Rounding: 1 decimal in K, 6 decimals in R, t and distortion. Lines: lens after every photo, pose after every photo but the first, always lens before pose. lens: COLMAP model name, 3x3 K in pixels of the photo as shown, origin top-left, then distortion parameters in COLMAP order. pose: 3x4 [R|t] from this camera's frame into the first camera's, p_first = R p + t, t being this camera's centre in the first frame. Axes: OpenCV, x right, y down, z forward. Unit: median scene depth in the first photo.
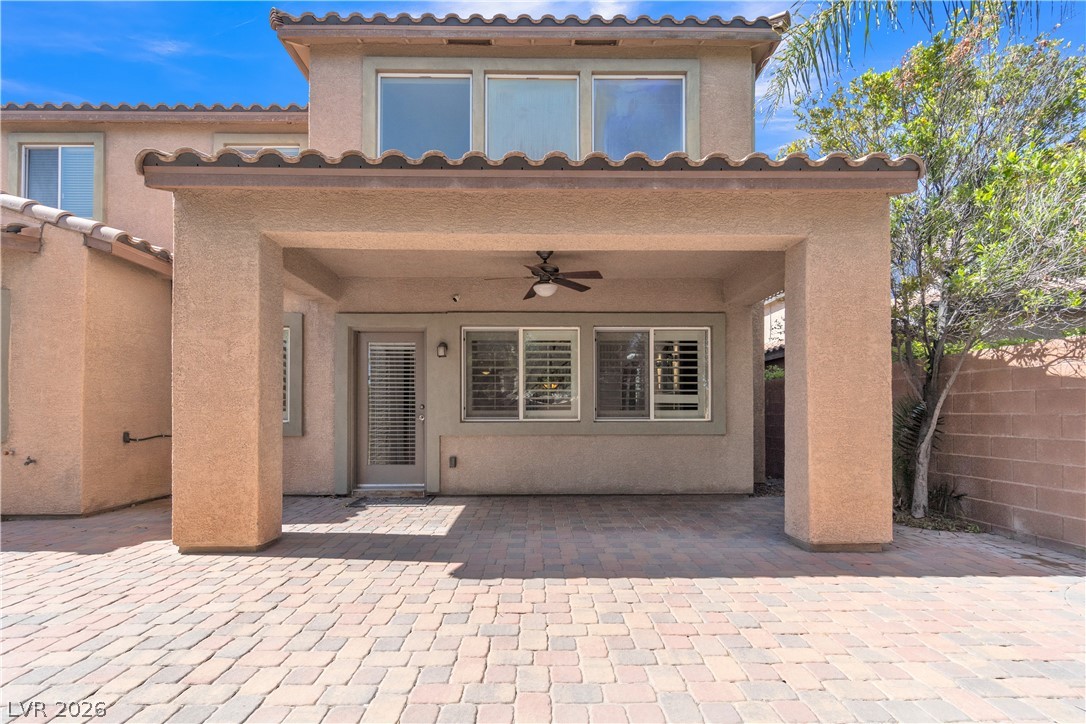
lens RADIAL K [[487.0, 0, 543.3], [0, 487.0, 404.6], [0, 0, 1]] dist [-0.004524, -0.000310]
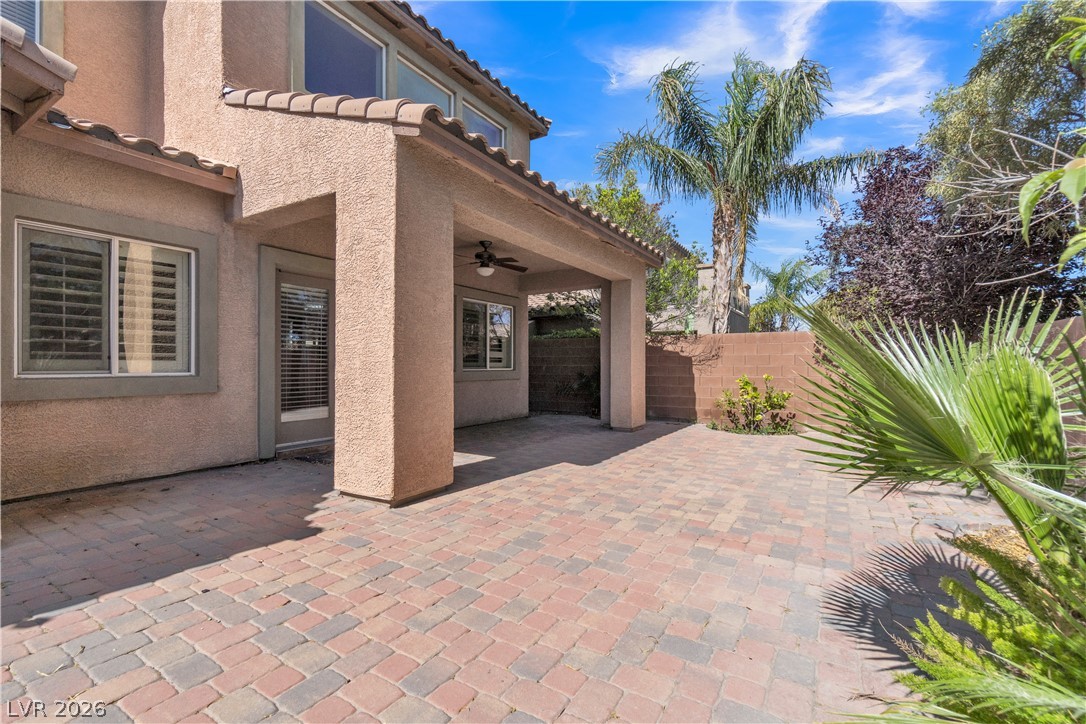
lens RADIAL K [[476.6, 0, 539.7], [0, 476.6, 357.7], [0, 0, 1]] dist [-0.003213, -0.000029]
pose [[0.539778, 0.015645, 0.841662, -1.274964], [-0.019035, 0.999798, -0.006378, 0.004994], [-0.841592, -0.012578, 0.539967, 0.219365]]
